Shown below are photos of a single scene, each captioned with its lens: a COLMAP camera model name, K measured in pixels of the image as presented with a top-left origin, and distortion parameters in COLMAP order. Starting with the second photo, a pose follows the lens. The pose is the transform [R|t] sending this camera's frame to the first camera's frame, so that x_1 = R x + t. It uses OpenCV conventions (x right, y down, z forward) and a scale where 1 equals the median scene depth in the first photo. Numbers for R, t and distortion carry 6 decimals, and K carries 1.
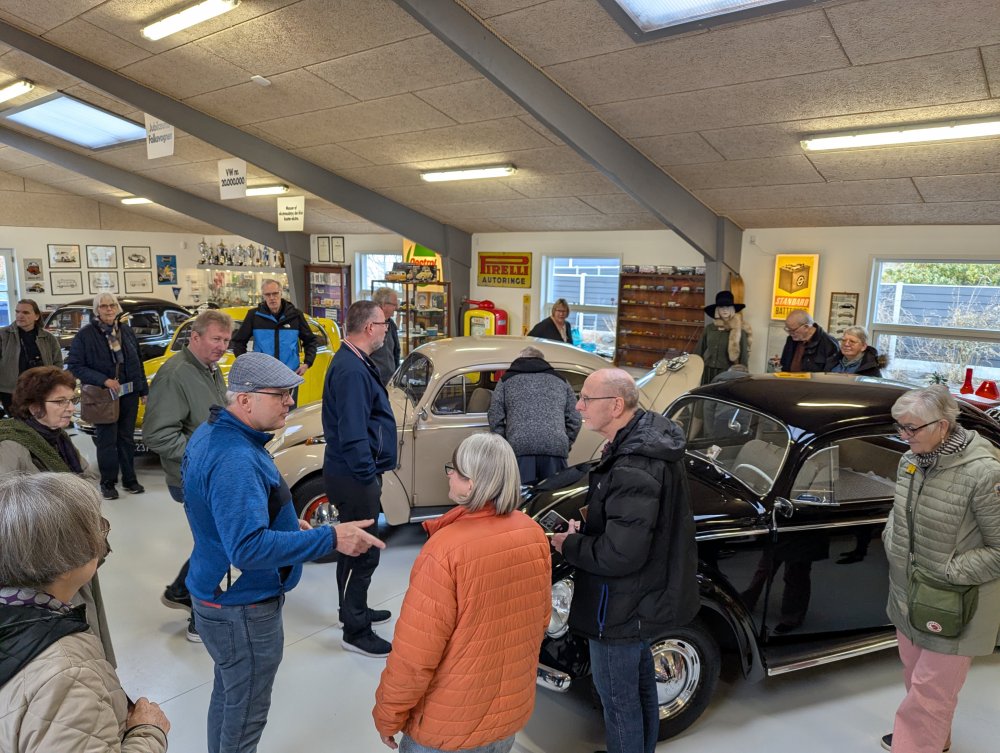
lens RADIAL K [[706.2, 0, 500.3], [0, 706.2, 375.5], [0, 0, 1]] dist [0.034448, 0.000579]
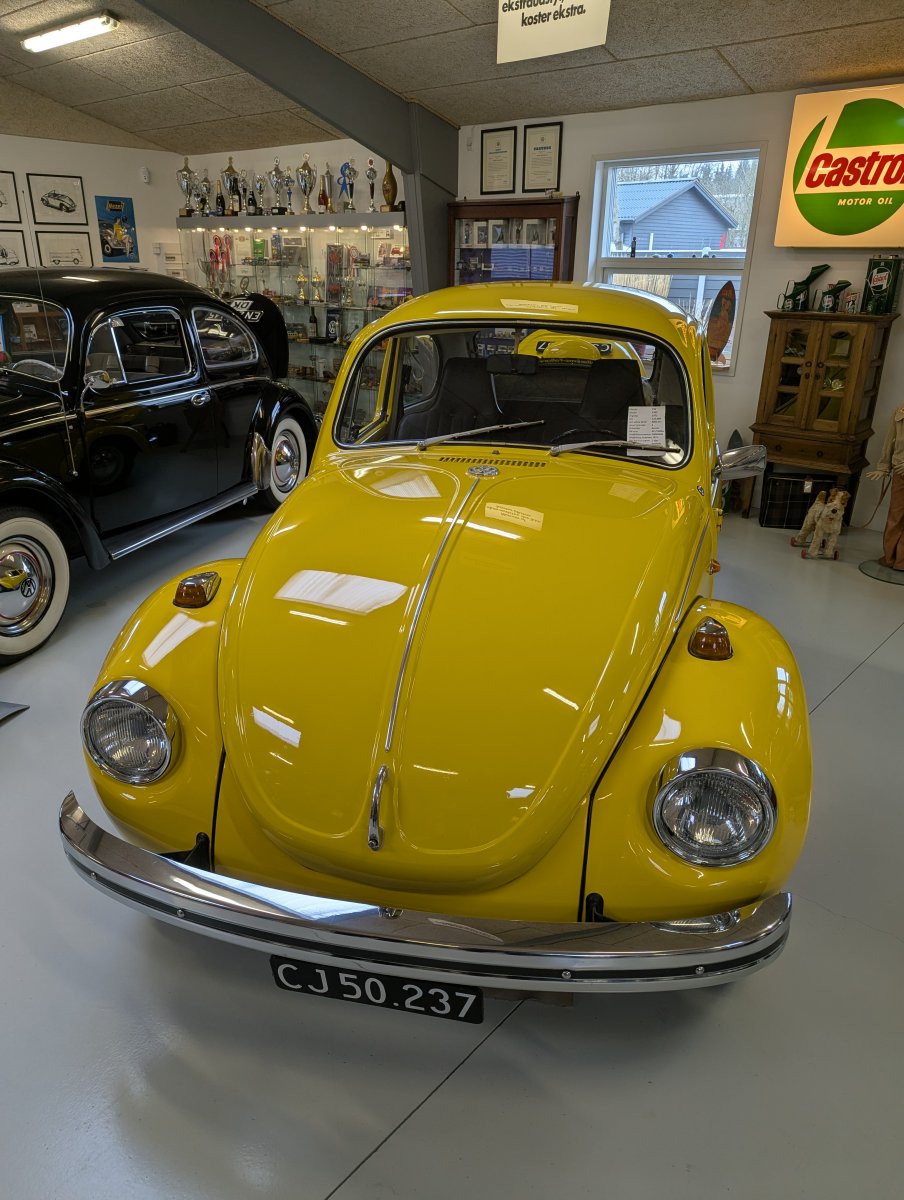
lens RADIAL K [[847.5, 0, 450.5], [0, 847.5, 600.5], [0, 0, 1]] dist [0.034448, 0.000579]
pose [[0.999867, 0.001794, -0.016194, -0.235275], [0.001768, 0.976093, 0.217345, -0.026470], [0.016196, -0.217345, 0.975961, 0.378129]]
